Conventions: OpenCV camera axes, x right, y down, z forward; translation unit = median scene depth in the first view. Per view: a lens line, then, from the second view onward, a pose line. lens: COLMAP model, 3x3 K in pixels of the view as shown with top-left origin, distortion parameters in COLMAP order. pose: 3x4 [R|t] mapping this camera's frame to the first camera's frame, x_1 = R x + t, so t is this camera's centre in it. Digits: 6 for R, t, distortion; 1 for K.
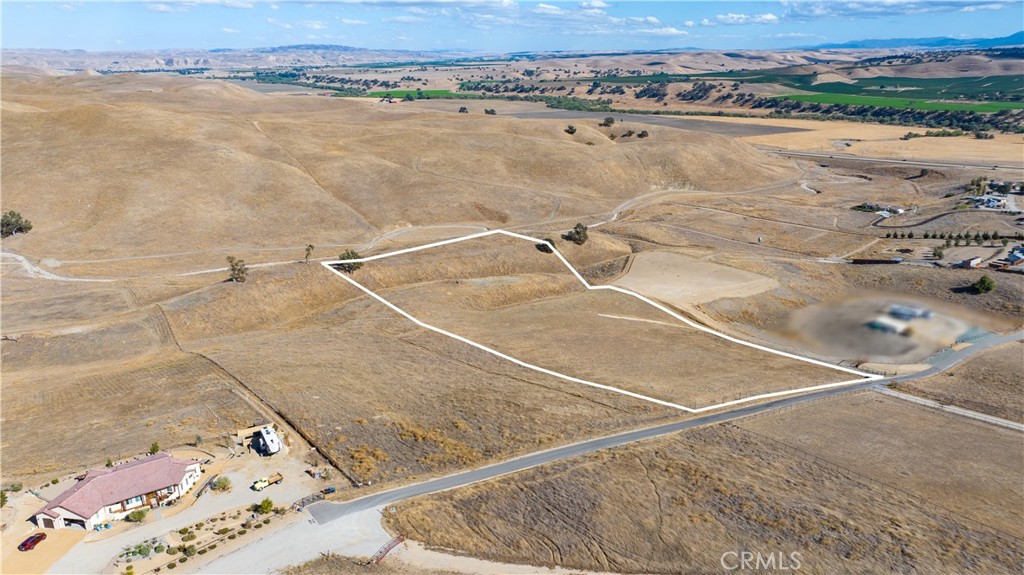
lens RADIAL K [[712.3, 0, 512.3], [0, 712.3, 293.9], [0, 0, 1]] dist [-0.035597, 0.037979]
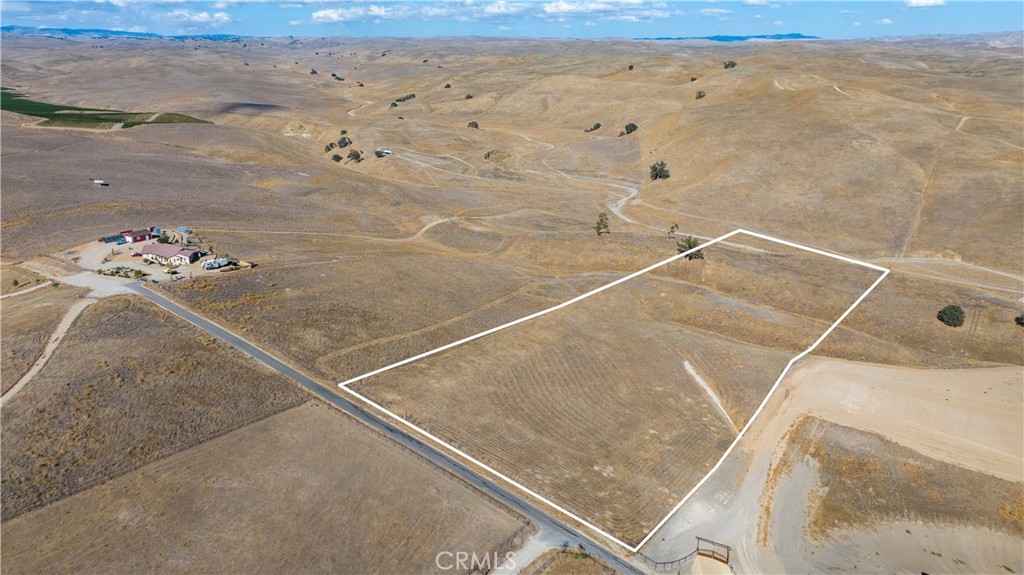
lens RADIAL K [[712.3, 0, 515.6], [0, 712.3, 280.0], [0, 0, 1]] dist [-0.035597, 0.037979]
pose [[0.353830, 0.298511, -0.886395, 0.333577], [-0.294214, 0.935116, 0.197475, -0.072738], [0.887830, 0.190917, 0.418698, 0.201883]]
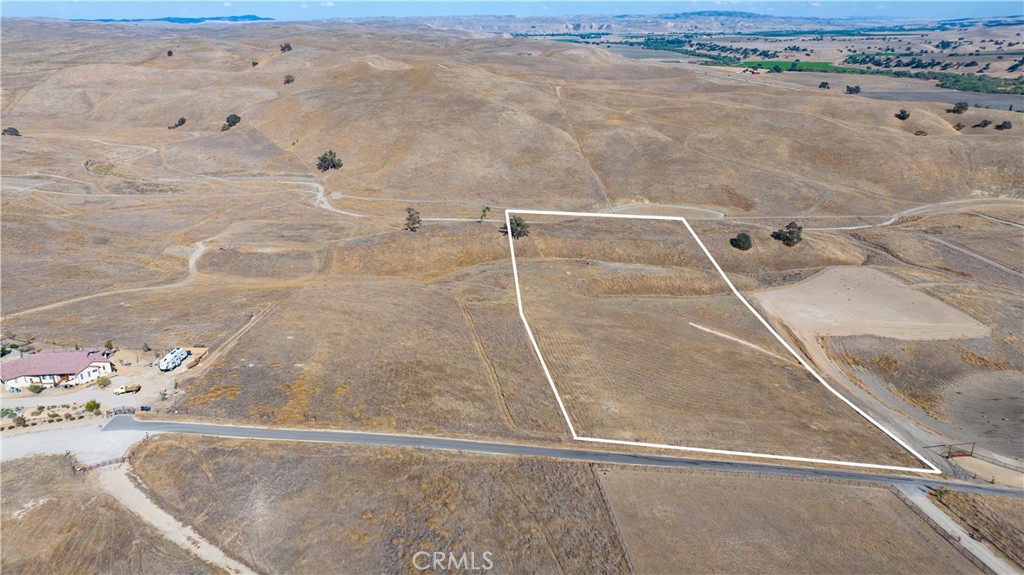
lens RADIAL K [[712.3, 0, 513.8], [0, 712.3, 288.1], [0, 0, 1]] dist [-0.035597, 0.037979]
pose [[0.867326, 0.177176, -0.465139, 0.148214], [-0.160833, 0.984130, 0.074966, -0.019887], [0.471039, 0.009789, 0.882058, 0.048155]]
